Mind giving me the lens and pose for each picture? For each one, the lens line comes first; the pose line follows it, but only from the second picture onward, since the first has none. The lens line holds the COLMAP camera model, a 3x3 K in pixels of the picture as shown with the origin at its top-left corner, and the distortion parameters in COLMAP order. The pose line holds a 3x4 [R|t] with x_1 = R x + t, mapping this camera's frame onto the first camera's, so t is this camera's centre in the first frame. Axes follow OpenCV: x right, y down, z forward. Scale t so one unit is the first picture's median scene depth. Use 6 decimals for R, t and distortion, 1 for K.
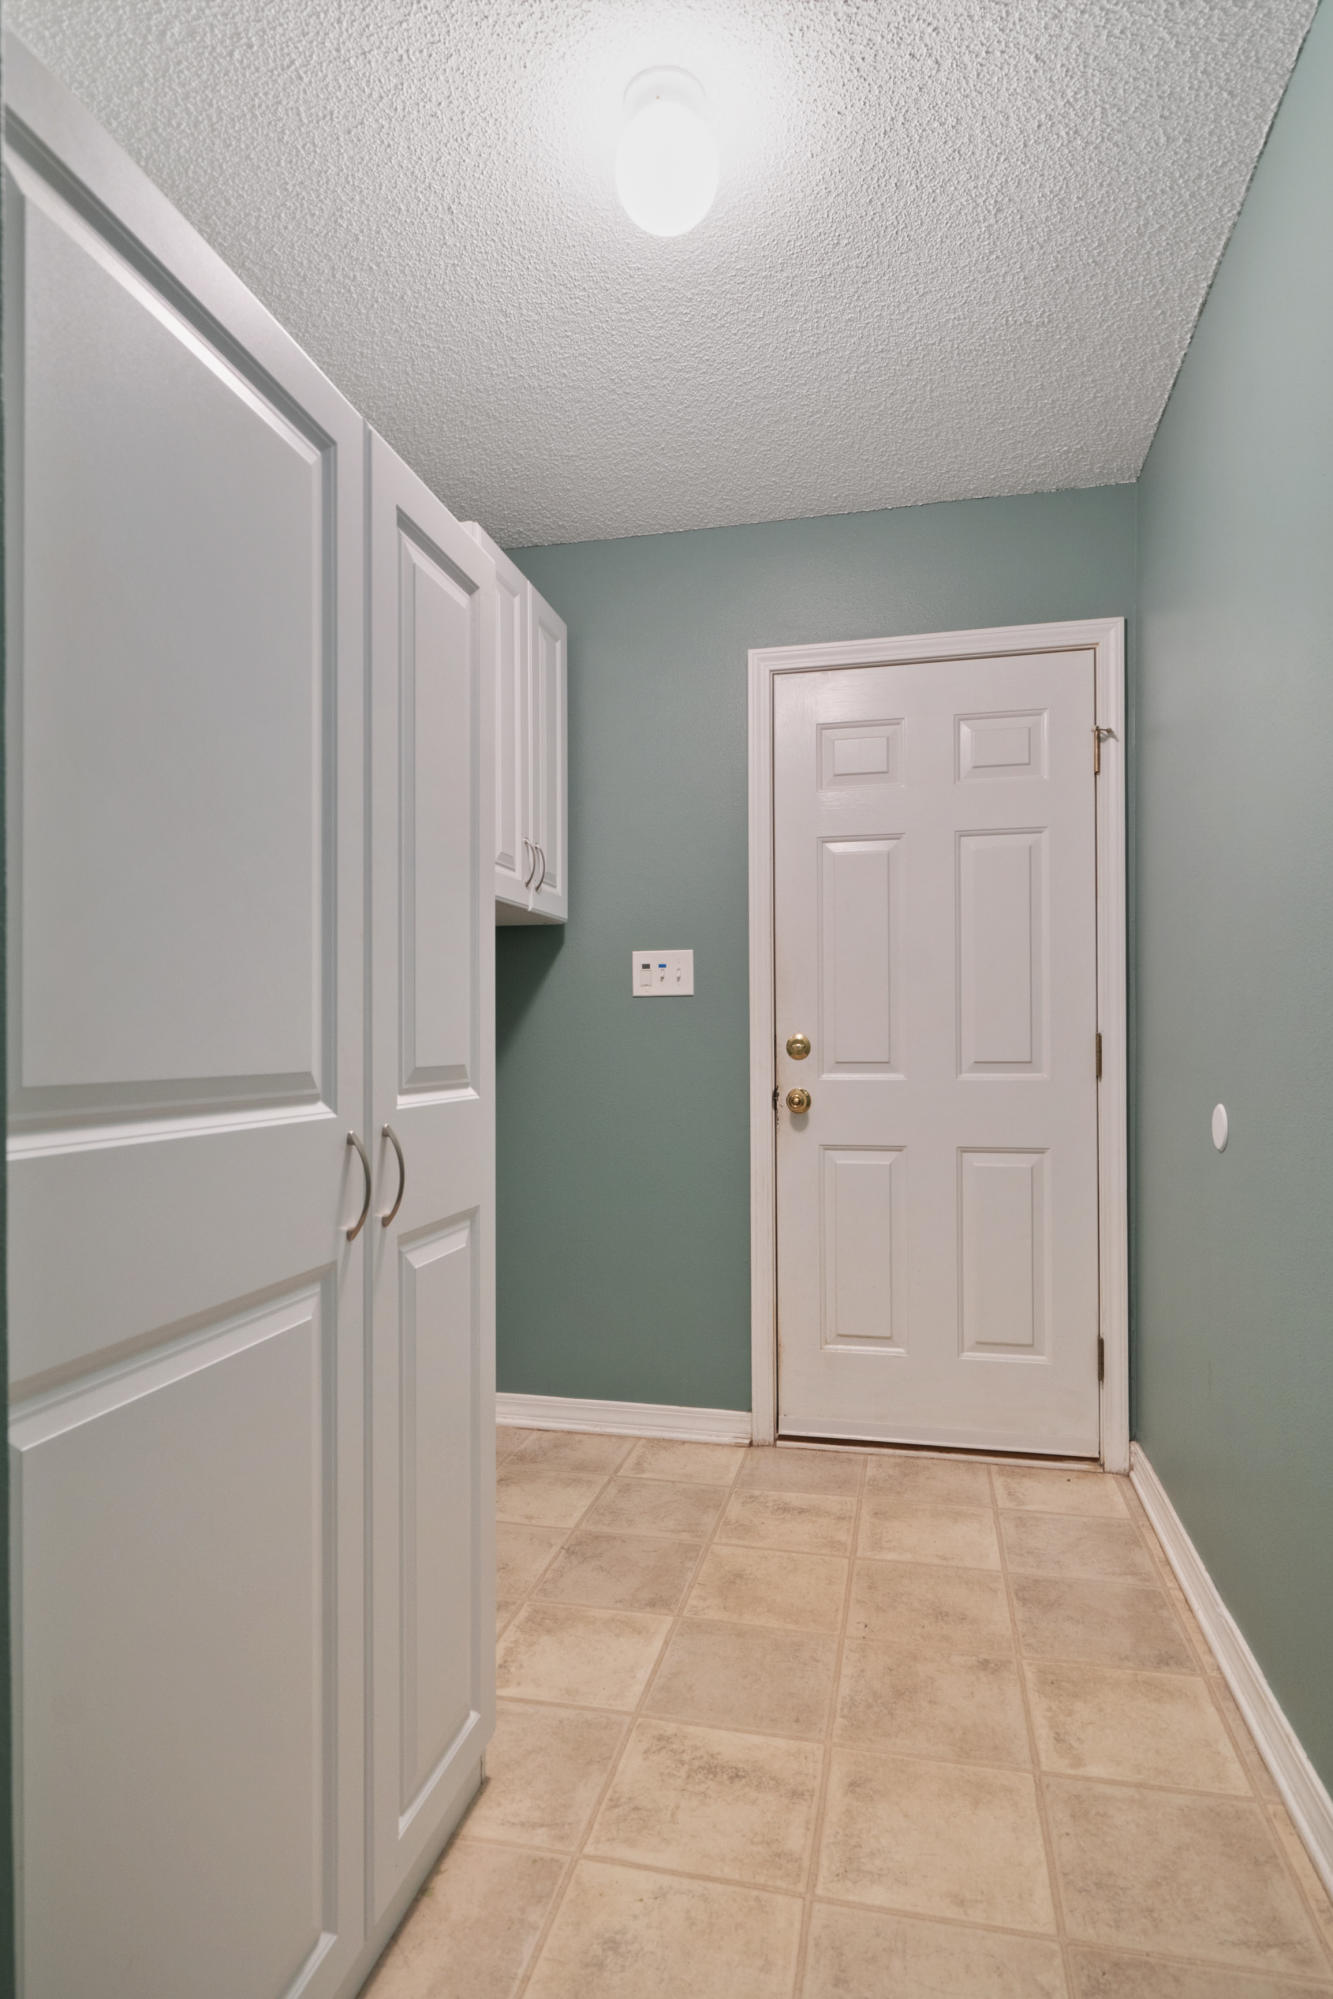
lens RADIAL K [[1074.9, 0, 662.3], [0, 1074.9, 1008.5], [0, 0, 1]] dist [0.004111, -0.002164]
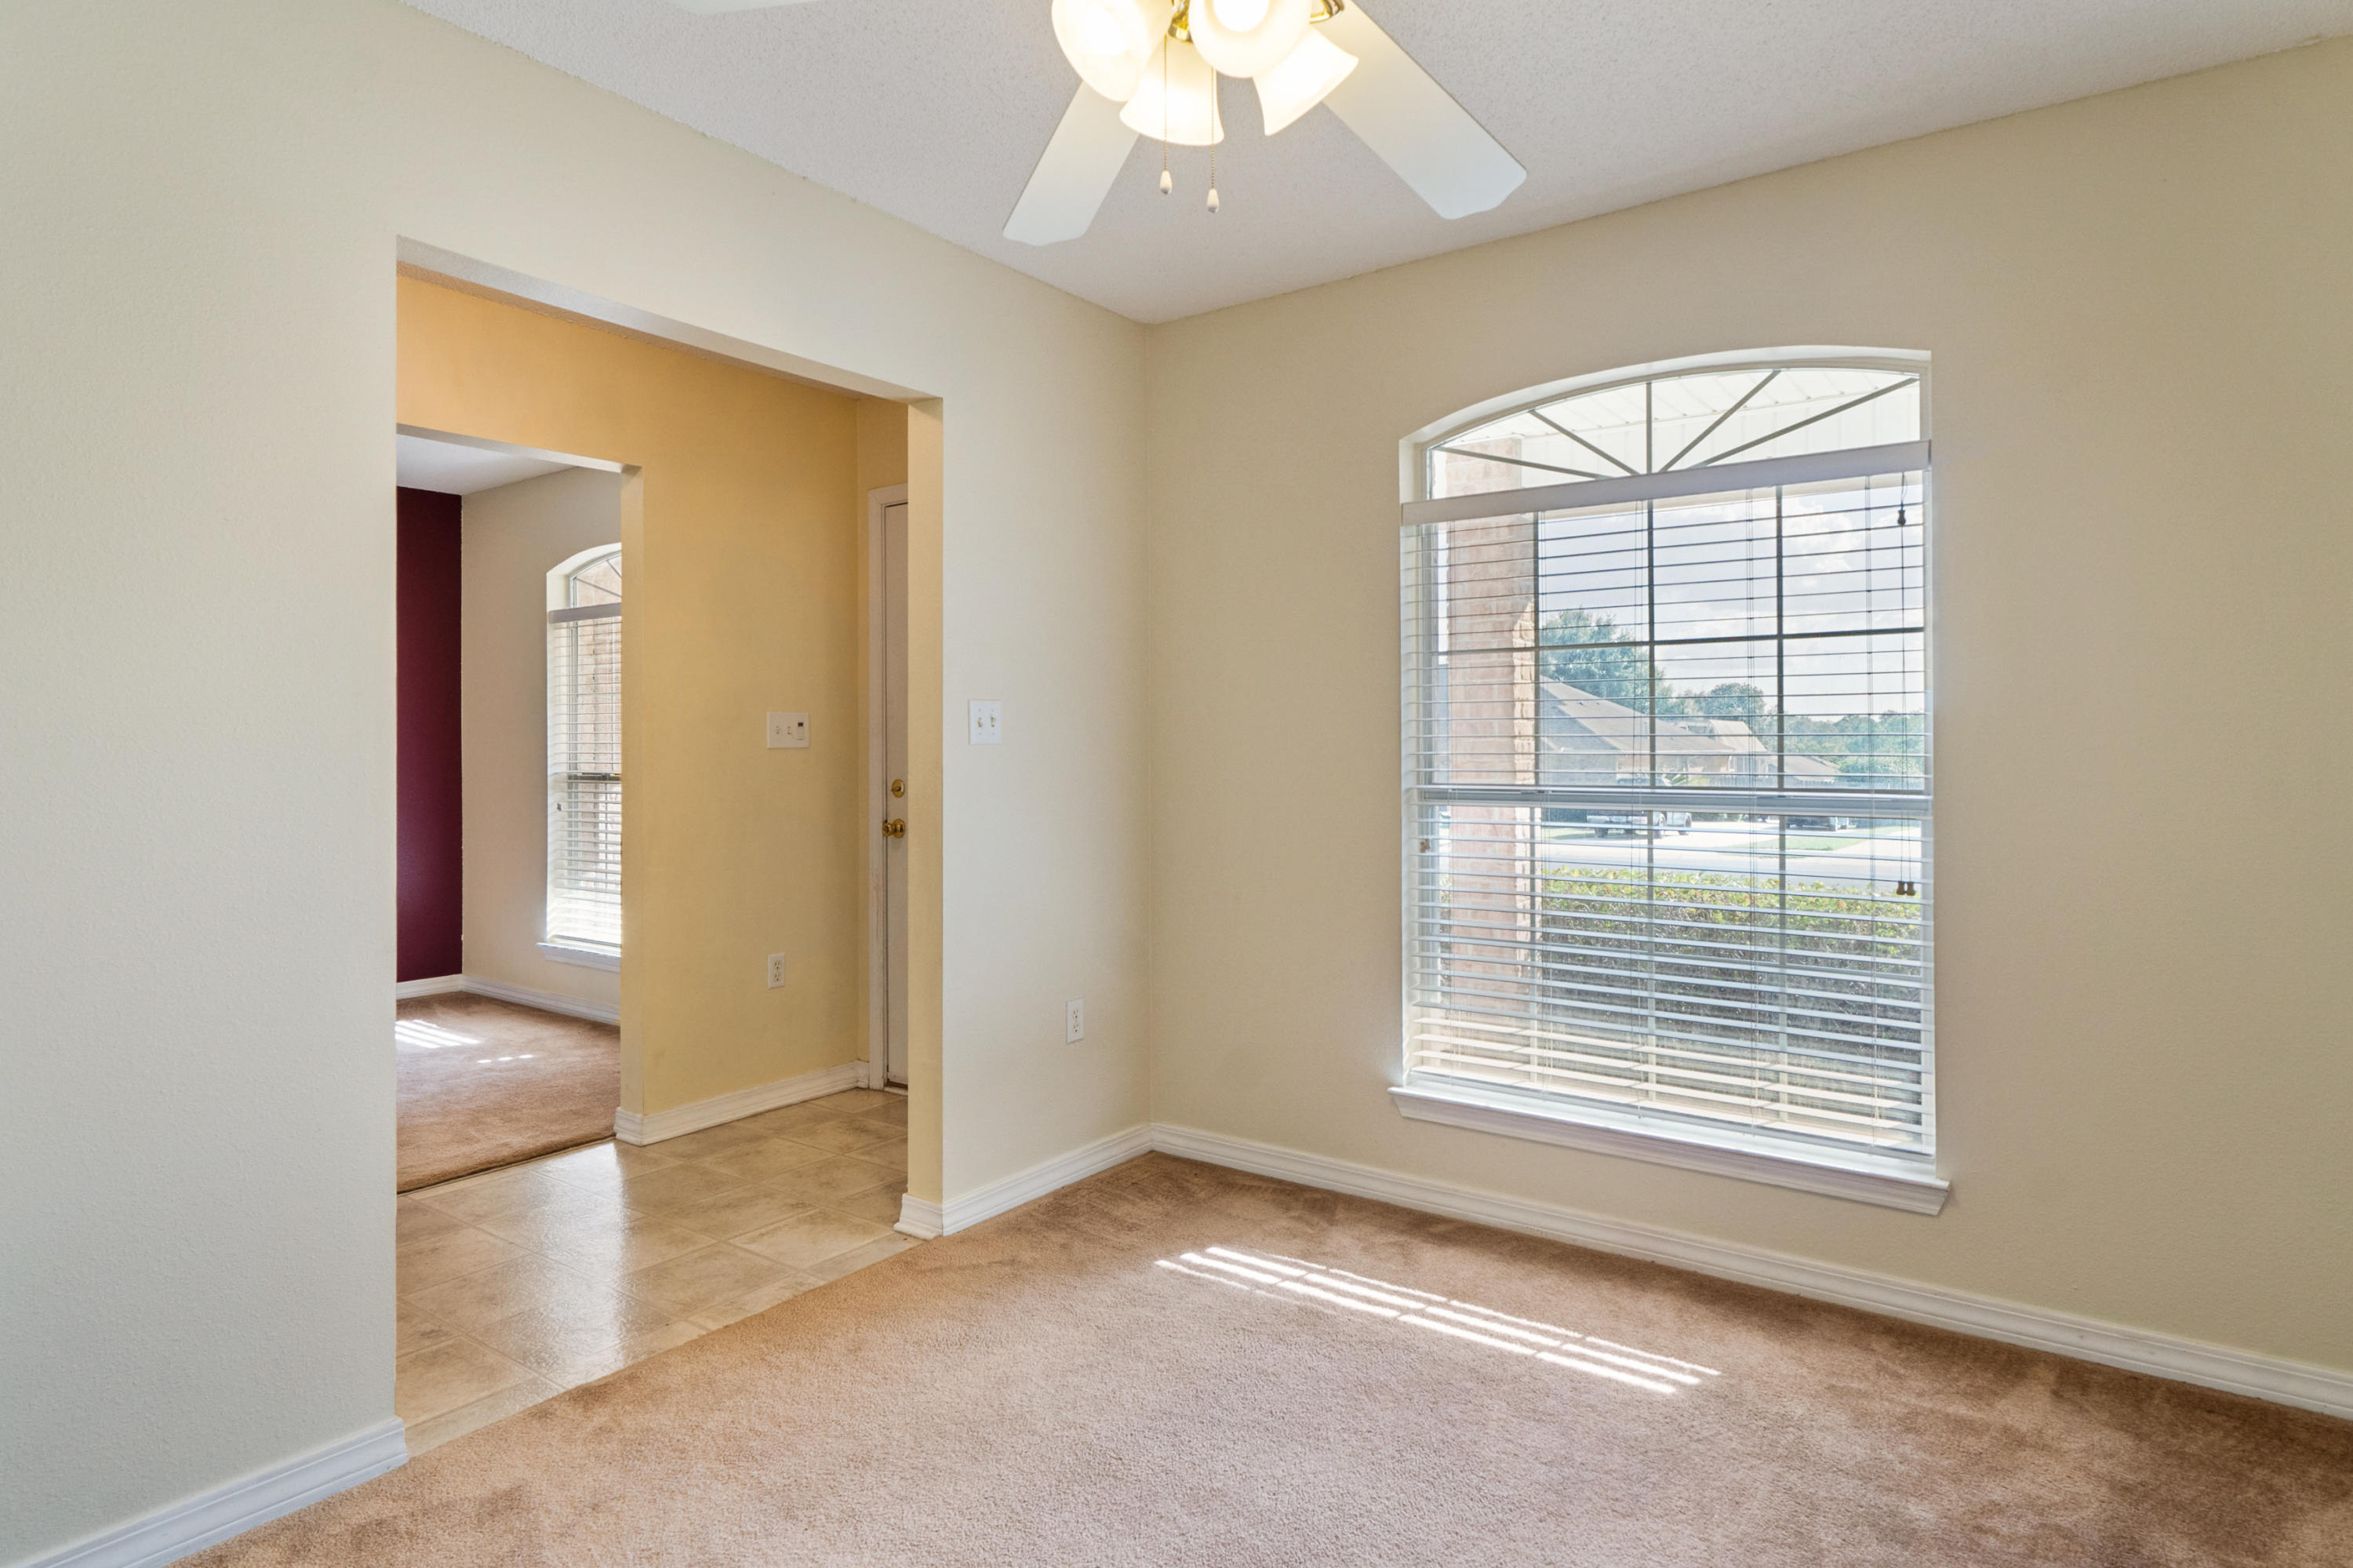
lens RADIAL K [[1265.4, 0, 1171.5], [0, 1265.4, 788.1], [0, 0, 1]] dist [0.004111, -0.002164]
pose [[0.922671, 0.004735, -0.385558, 1.258371], [0.015184, 0.998703, 0.048602, -0.037751], [0.385288, -0.050698, 0.921403, -0.337589]]
